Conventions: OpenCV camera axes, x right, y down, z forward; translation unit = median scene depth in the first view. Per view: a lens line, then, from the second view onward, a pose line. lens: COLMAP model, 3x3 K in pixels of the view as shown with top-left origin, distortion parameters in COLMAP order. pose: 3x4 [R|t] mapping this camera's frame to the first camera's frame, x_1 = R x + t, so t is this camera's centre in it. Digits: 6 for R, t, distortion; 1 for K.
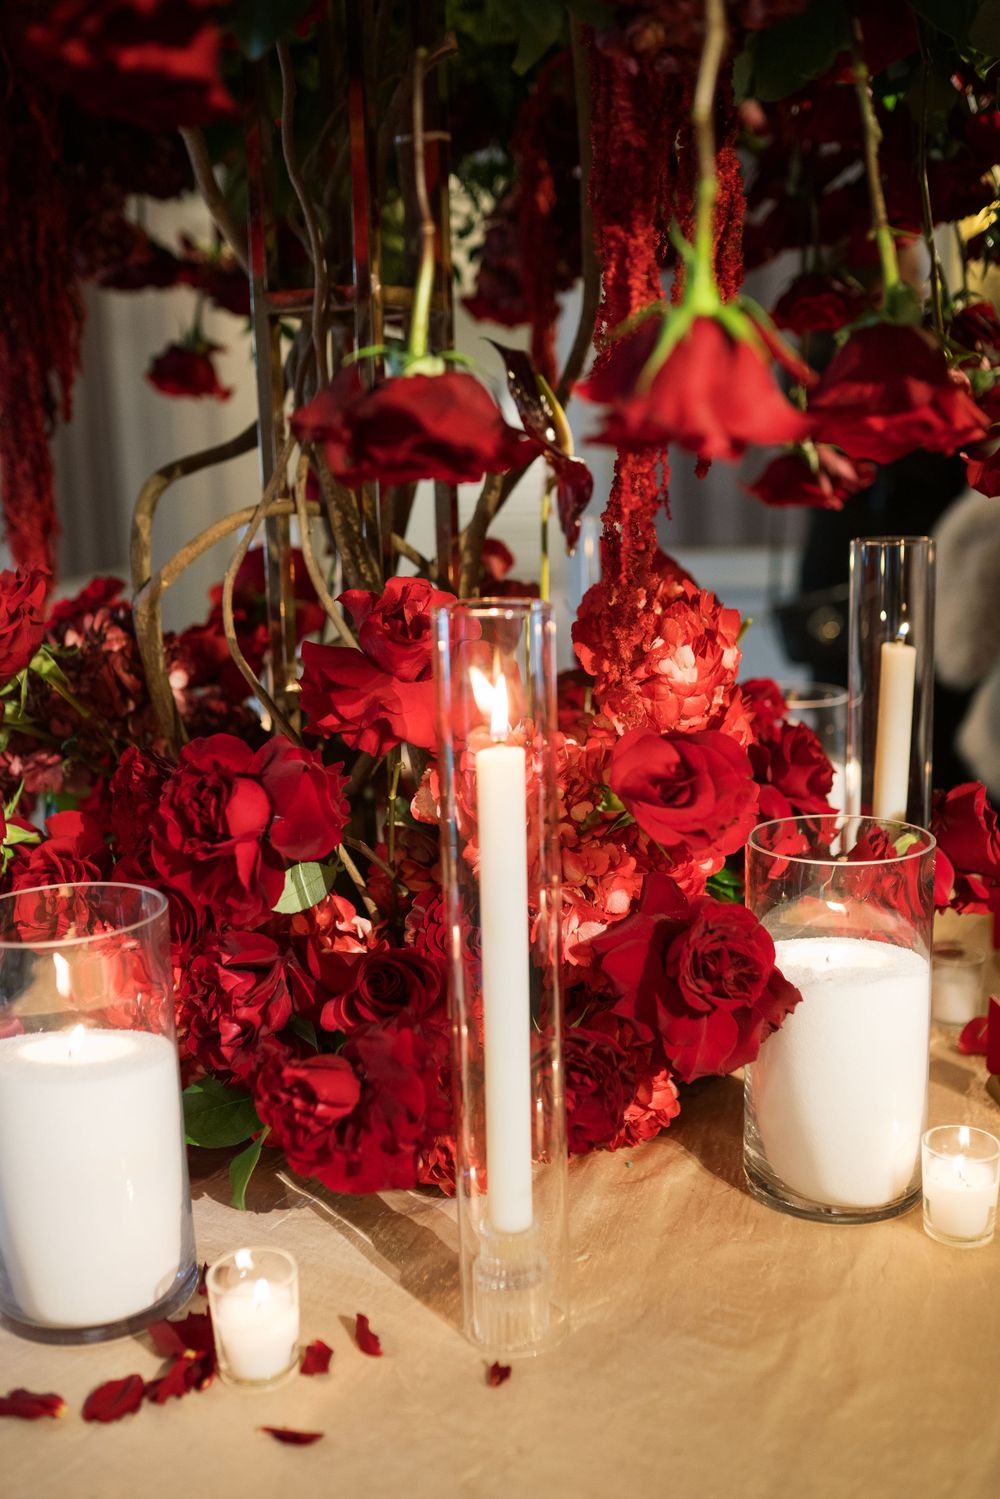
lens RADIAL K [[1427.7, 0, 493.3], [0, 1427.7, 762.4], [0, 0, 1]] dist [-0.066174, 0.103202]
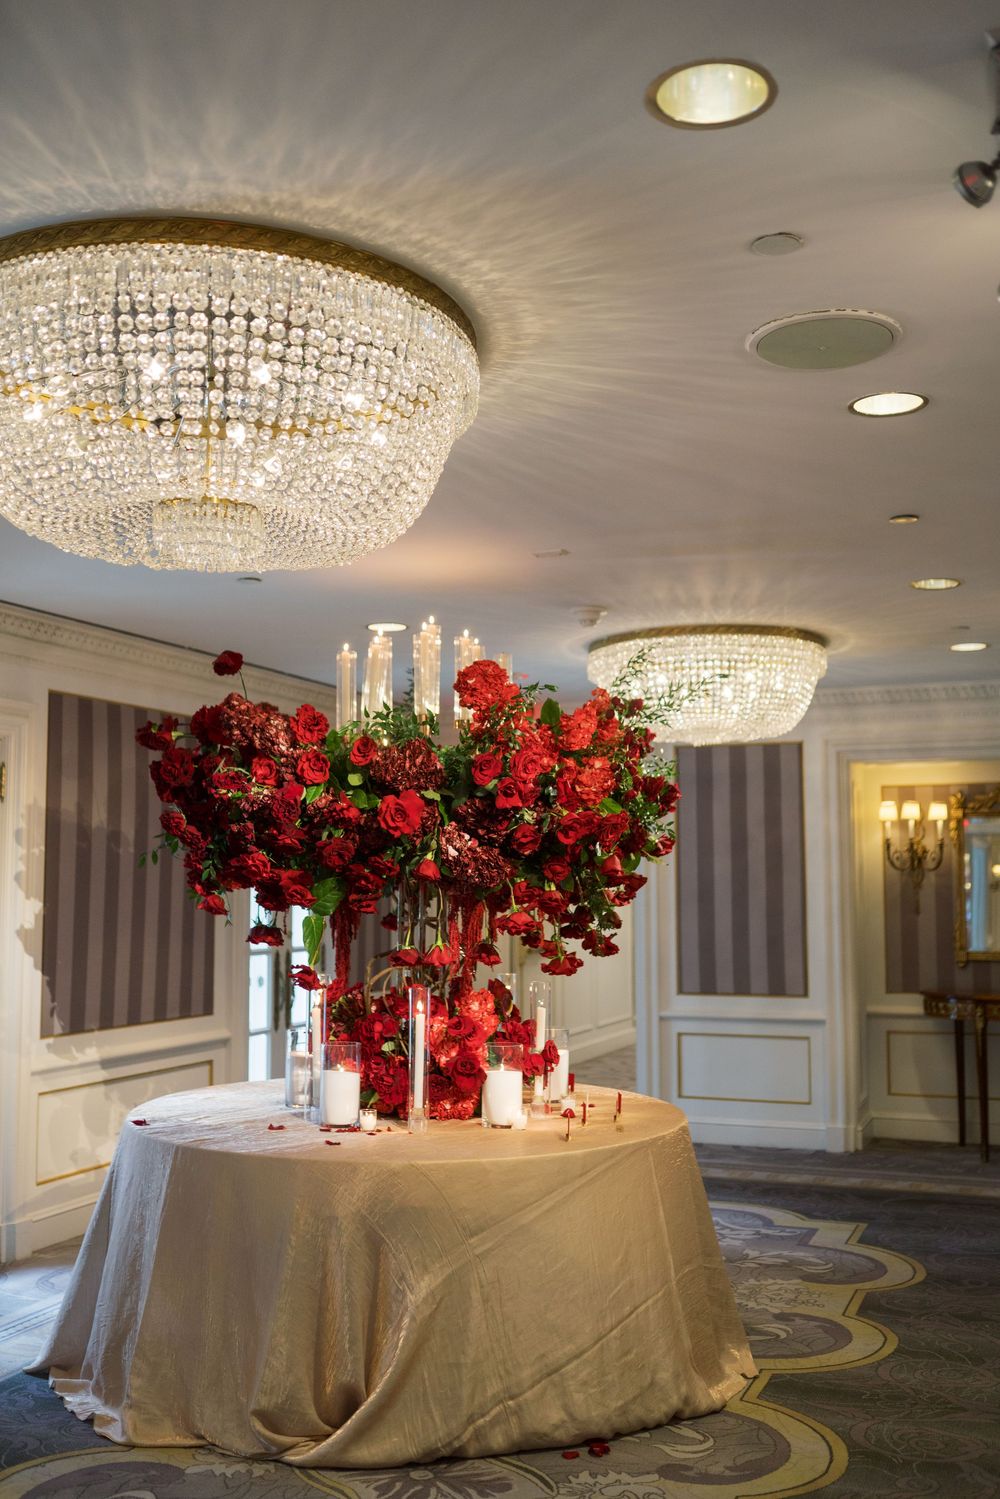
lens RADIAL K [[1427.7, 0, 493.3], [0, 1427.7, 762.4], [0, 0, 1]] dist [-0.066174, 0.103202]
pose [[0.978265, 0.020080, -0.206386, 1.171491], [-0.081540, 0.952370, -0.293841, 0.552455], [0.190655, 0.304283, 0.933307, -3.673495]]
